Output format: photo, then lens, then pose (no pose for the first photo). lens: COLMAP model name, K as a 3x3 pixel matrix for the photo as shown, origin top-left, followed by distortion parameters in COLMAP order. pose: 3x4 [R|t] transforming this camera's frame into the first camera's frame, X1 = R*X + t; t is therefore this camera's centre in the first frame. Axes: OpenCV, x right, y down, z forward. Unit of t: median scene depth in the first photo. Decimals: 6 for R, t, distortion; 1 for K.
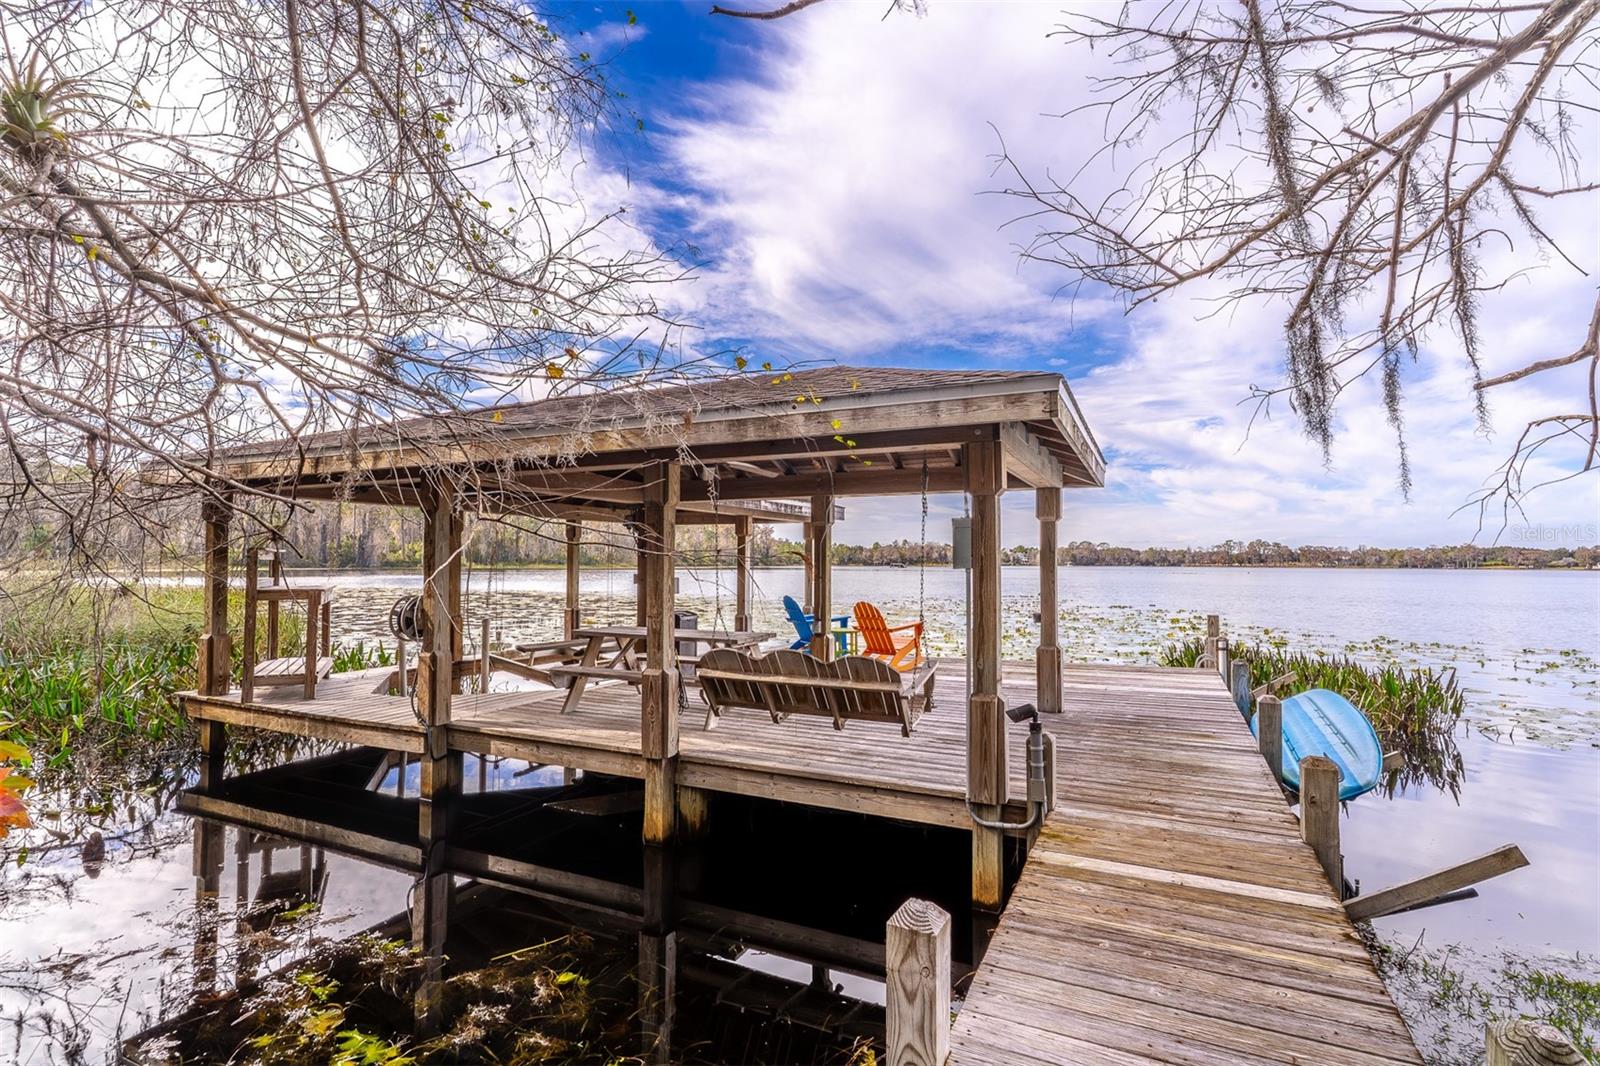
lens RADIAL K [[754.6, 0, 794.0], [0, 754.6, 544.1], [0, 0, 1]] dist [0.009754, -0.000544]
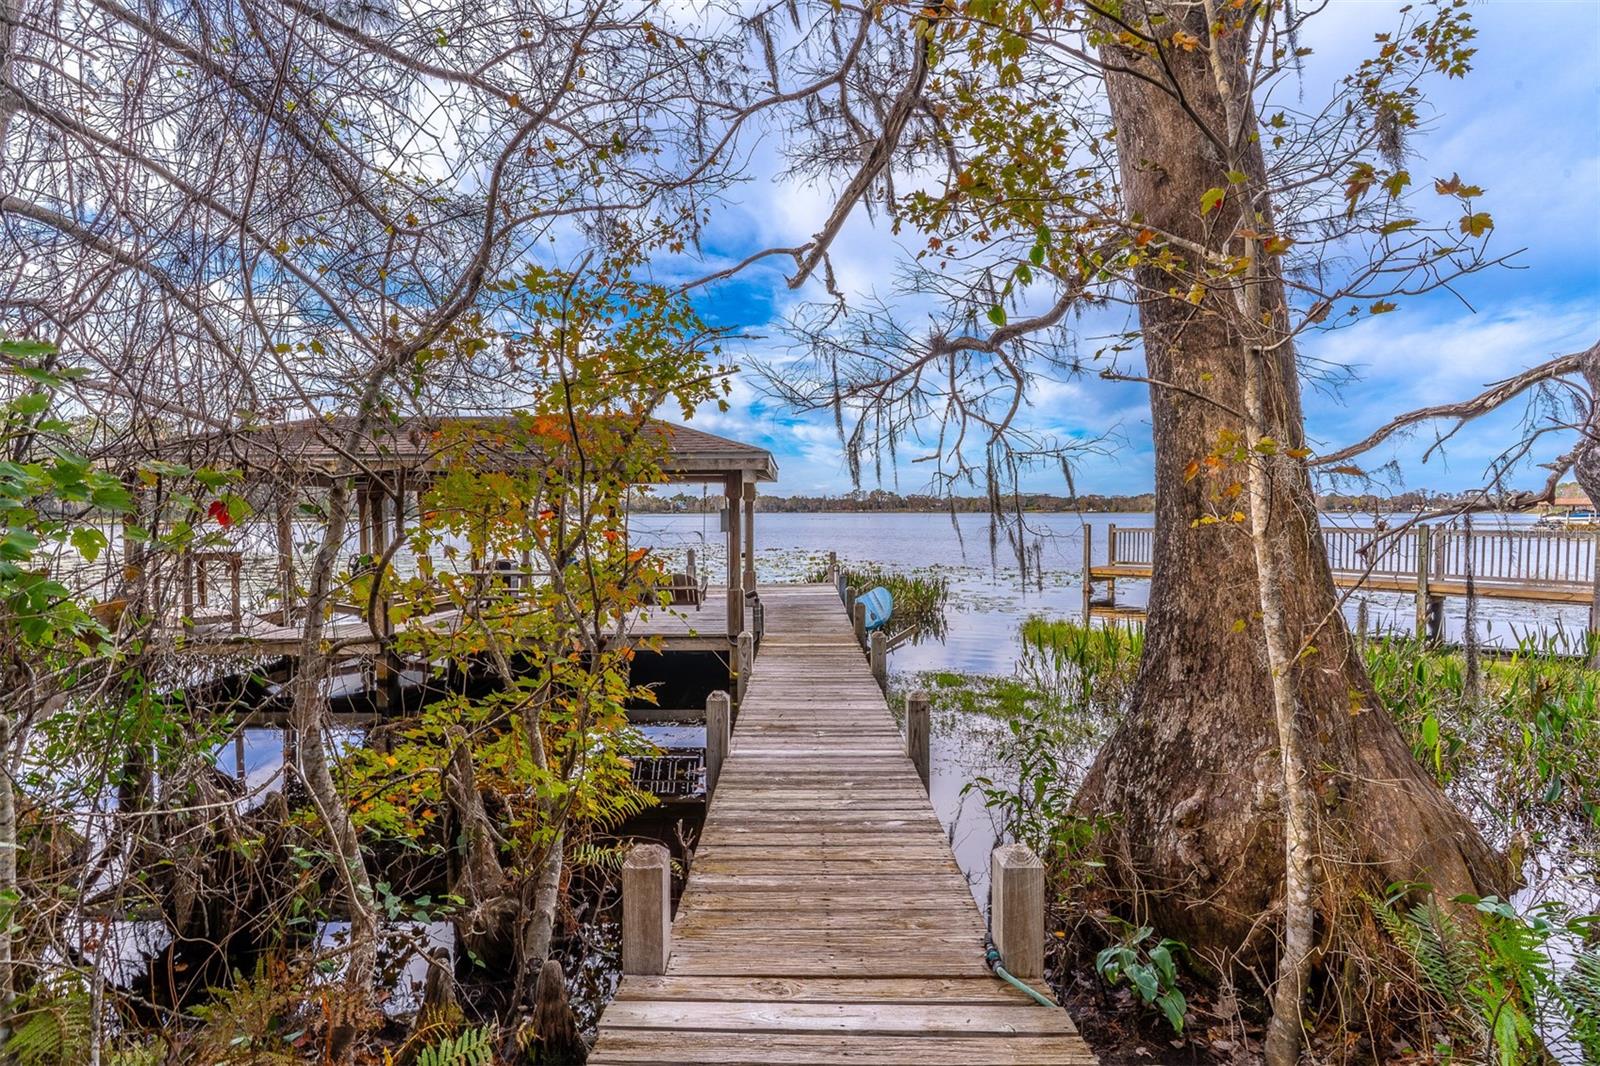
lens RADIAL K [[754.6, 0, 796.3], [0, 754.6, 528.6], [0, 0, 1]] dist [0.009754, -0.000544]
pose [[0.902651, -0.017679, 0.430010, -0.715514], [-0.003216, 0.998851, 0.047816, -0.109993], [-0.430361, -0.044544, 0.901557, -1.423476]]
